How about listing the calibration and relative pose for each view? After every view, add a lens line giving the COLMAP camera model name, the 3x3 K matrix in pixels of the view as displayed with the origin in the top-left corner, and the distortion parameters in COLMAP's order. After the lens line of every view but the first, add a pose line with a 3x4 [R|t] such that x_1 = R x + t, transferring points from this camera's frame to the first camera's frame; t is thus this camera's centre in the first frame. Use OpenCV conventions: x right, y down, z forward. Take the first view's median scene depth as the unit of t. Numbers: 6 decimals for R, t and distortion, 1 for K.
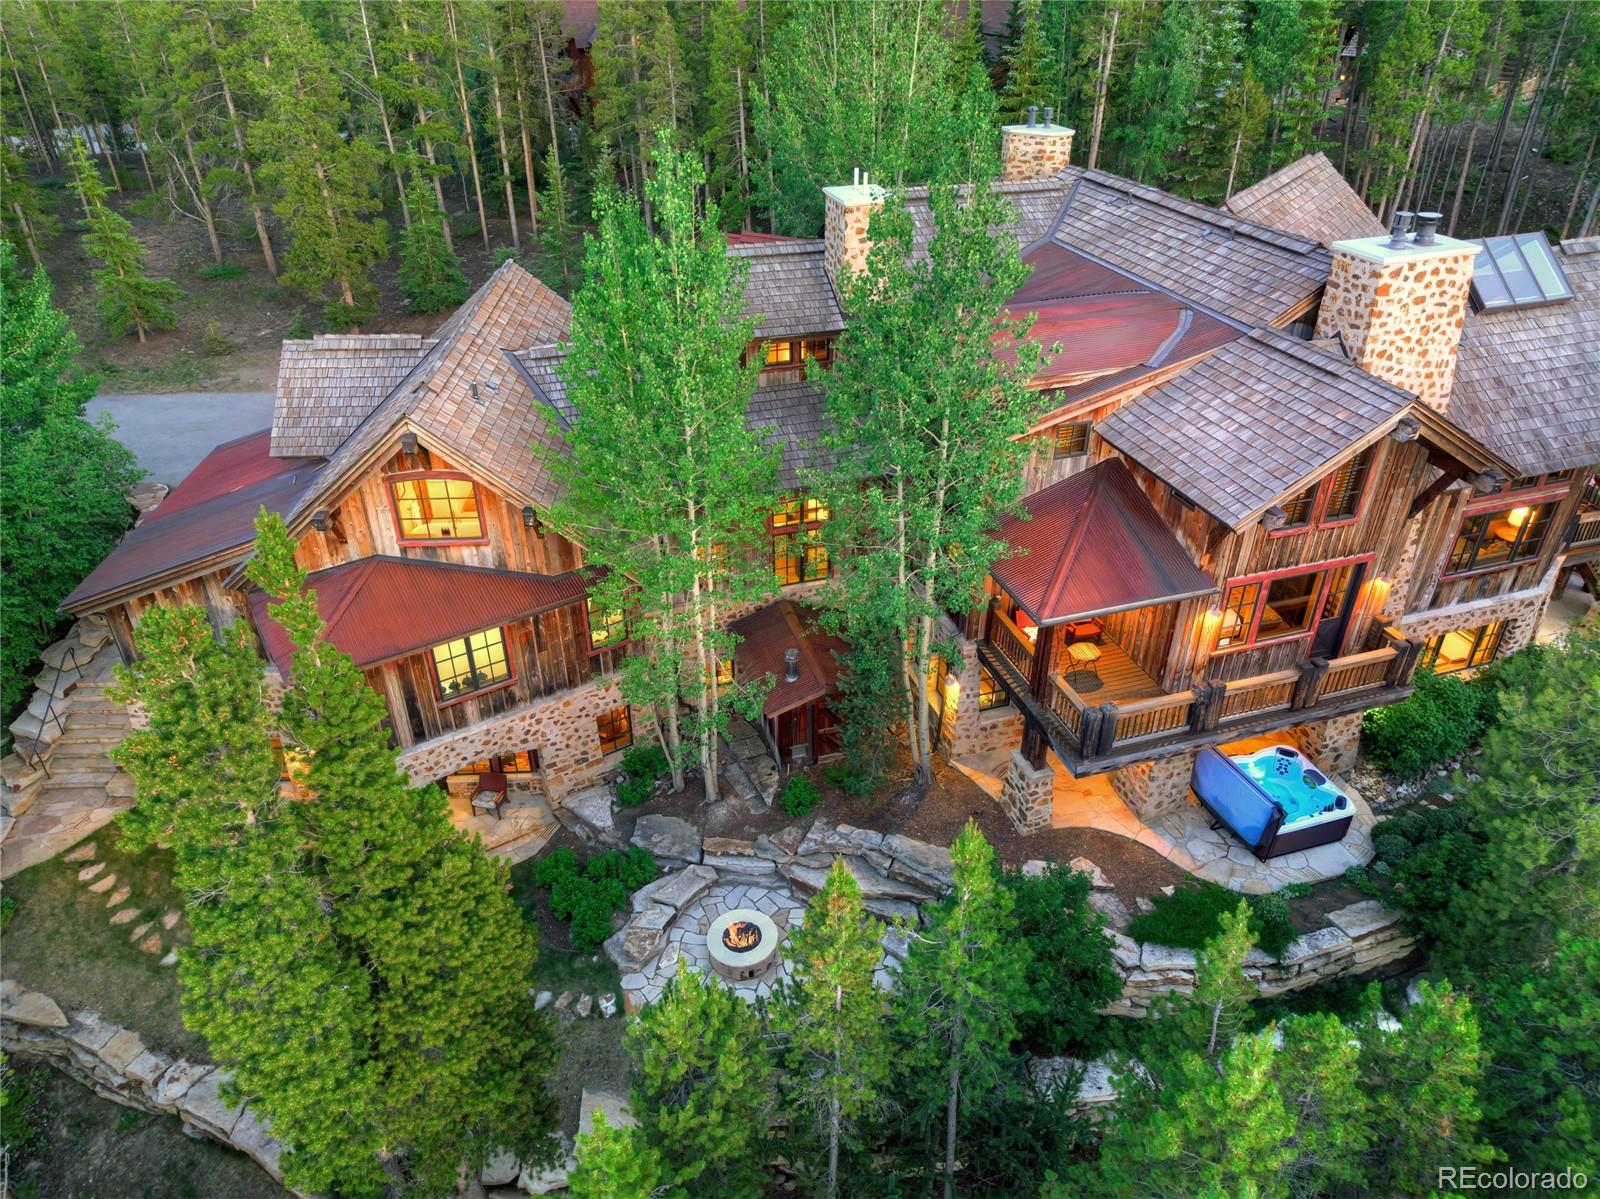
lens RADIAL K [[760.4, 0, 799.7], [0, 760.4, 513.4], [0, 0, 1]] dist [0.001953, -0.000078]
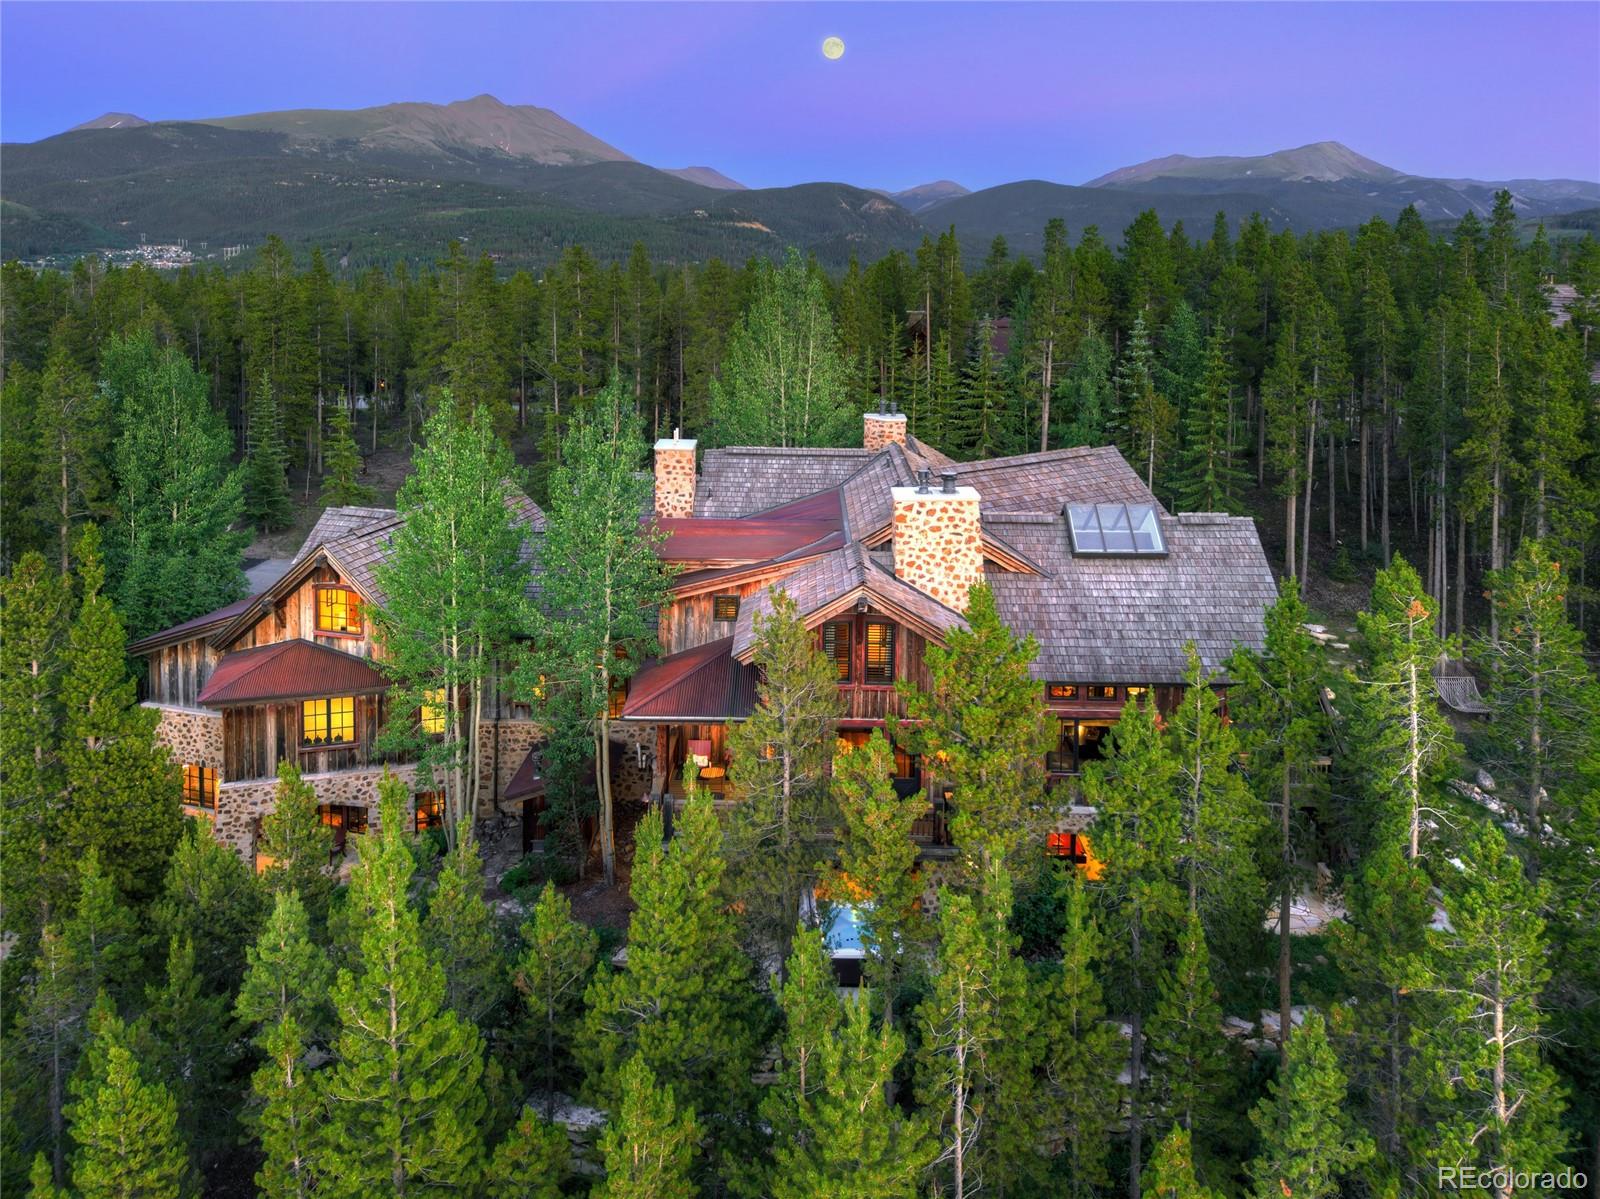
lens RADIAL K [[760.4, 0, 799.7], [0, 760.4, 513.4], [0, 0, 1]] dist [0.001953, -0.000078]
pose [[0.968438, 0.083299, -0.234924, 0.818495], [-0.157408, 0.935171, -0.317298, 0.161220], [0.193264, 0.344262, 0.918767, -0.313799]]
